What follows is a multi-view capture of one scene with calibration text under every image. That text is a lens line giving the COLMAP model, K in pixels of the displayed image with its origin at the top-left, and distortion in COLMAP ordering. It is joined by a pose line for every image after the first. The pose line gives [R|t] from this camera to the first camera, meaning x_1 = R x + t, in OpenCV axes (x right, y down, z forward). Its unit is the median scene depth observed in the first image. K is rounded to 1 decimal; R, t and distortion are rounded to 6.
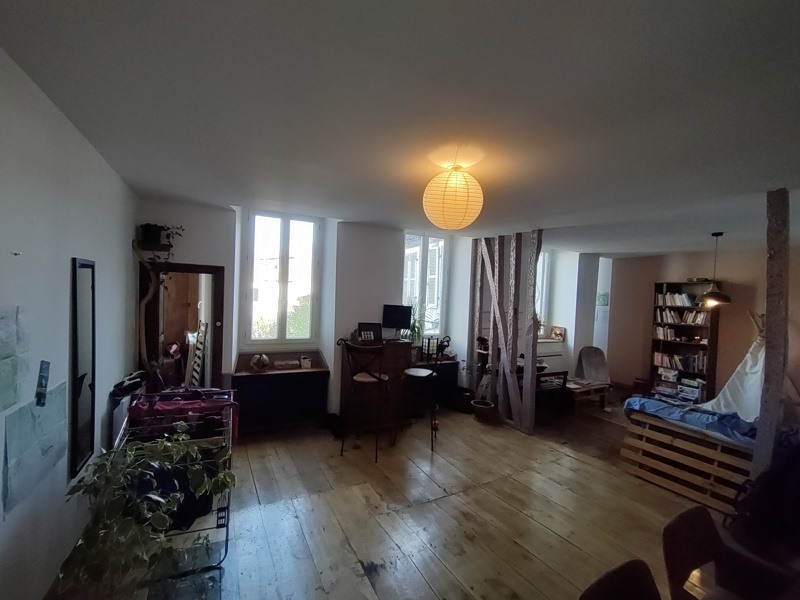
lens RADIAL K [[373.9, 0, 399.7], [0, 373.9, 310.3], [0, 0, 1]] dist [0.011576, 0.000016]
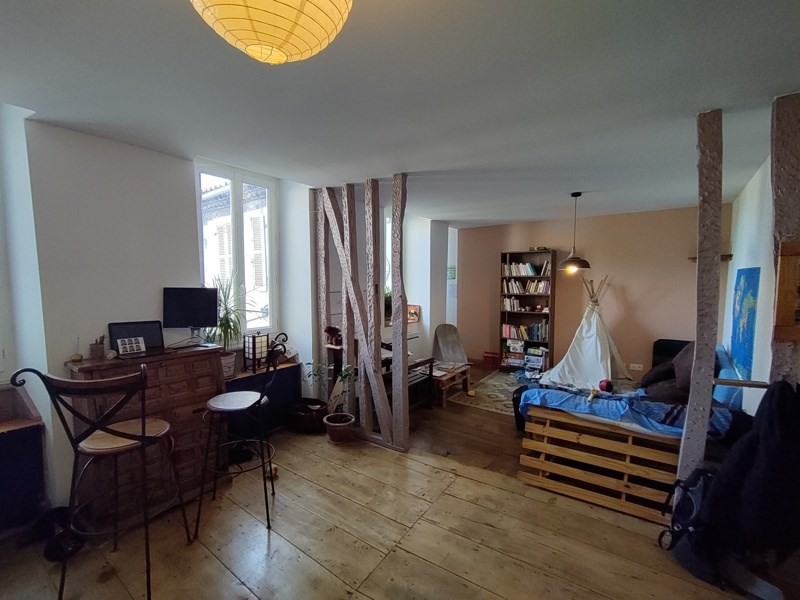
lens RADIAL K [[373.9, 0, 399.7], [0, 373.9, 310.3], [0, 0, 1]] dist [0.011576, 0.000016]
pose [[0.905463, -0.072534, 0.418181, 0.039523], [0.052017, 0.996826, 0.060272, 0.002995], [-0.421225, -0.032822, 0.906362, 0.297958]]
